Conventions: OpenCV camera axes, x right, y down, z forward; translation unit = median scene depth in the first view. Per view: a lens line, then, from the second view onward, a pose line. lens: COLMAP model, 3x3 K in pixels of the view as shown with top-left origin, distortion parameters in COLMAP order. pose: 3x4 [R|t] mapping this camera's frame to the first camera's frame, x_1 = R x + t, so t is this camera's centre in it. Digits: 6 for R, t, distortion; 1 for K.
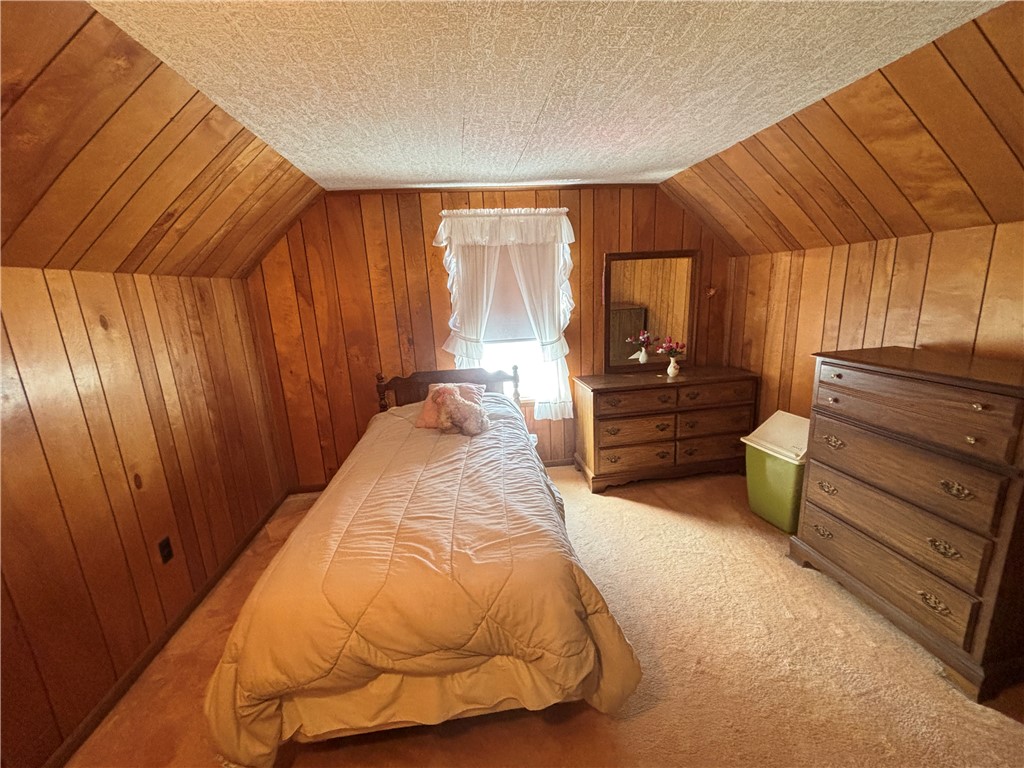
lens RADIAL K [[410.7, 0, 511.2], [0, 410.7, 384.0], [0, 0, 1]] dist [-0.007534, 0.000369]
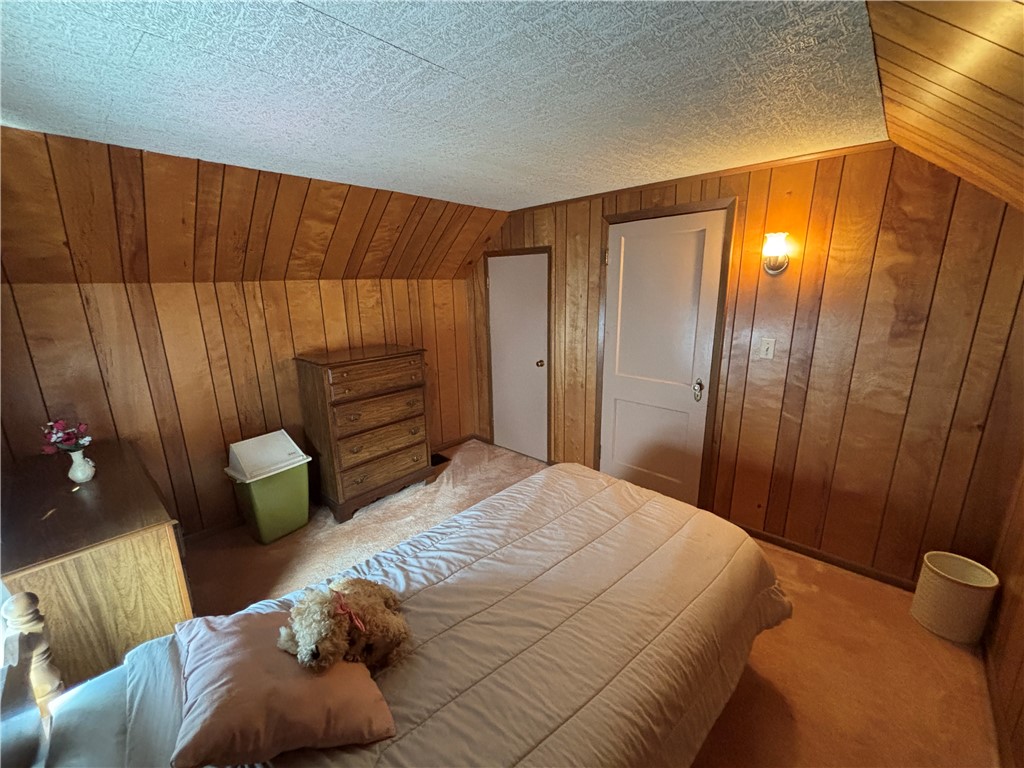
lens RADIAL K [[410.7, 0, 510.3], [0, 410.7, 380.5], [0, 0, 1]] dist [-0.007534, 0.000369]
pose [[-0.616577, -0.126397, 0.777082, -0.625178], [0.223436, 0.918351, 0.326661, -0.305302], [-0.754924, 0.375040, -0.537992, 1.188255]]
